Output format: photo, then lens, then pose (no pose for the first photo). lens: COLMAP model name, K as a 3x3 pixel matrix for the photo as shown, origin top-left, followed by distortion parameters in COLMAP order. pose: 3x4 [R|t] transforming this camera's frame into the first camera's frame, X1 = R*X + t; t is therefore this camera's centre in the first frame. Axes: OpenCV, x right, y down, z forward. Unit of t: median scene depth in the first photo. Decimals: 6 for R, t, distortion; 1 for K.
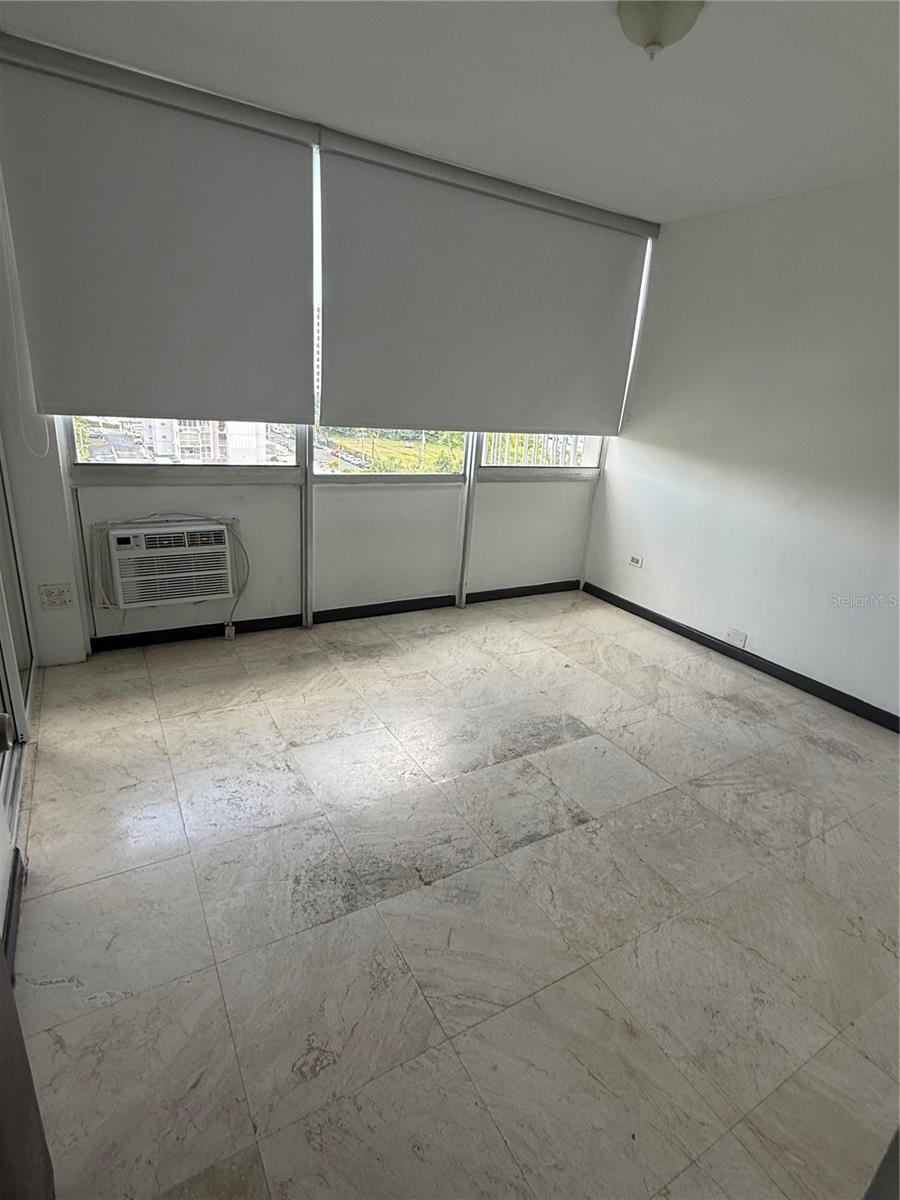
lens RADIAL K [[592.4, 0, 448.2], [0, 592.4, 596.9], [0, 0, 1]] dist [-0.009816, 0.002931]
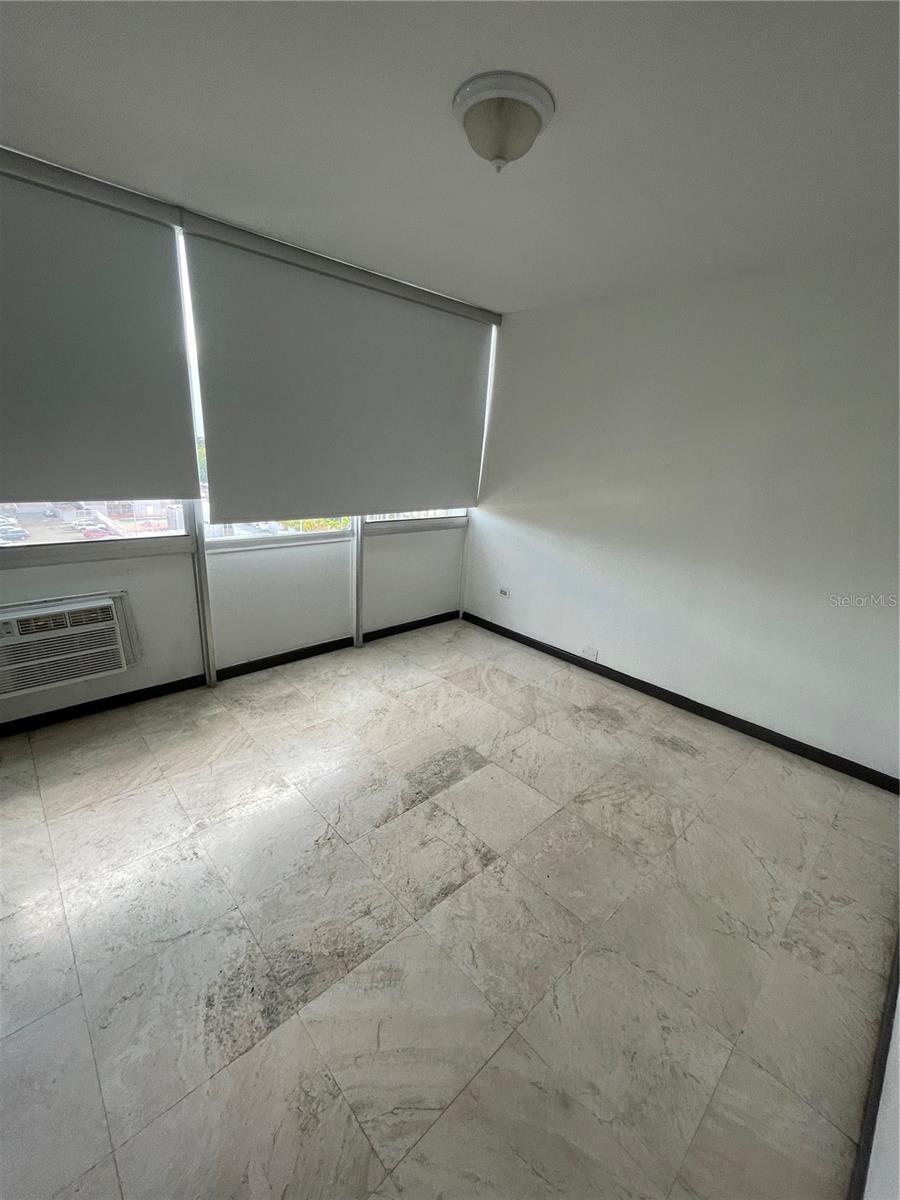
lens RADIAL K [[489.7, 0, 449.9], [0, 489.7, 603.0], [0, 0, 1]] dist [-0.009523, 0.001097]
pose [[0.974552, -0.080894, 0.209057, 0.004238], [0.083715, 0.996479, -0.004664, -0.084271], [-0.207943, 0.022047, 0.977892, 0.107472]]
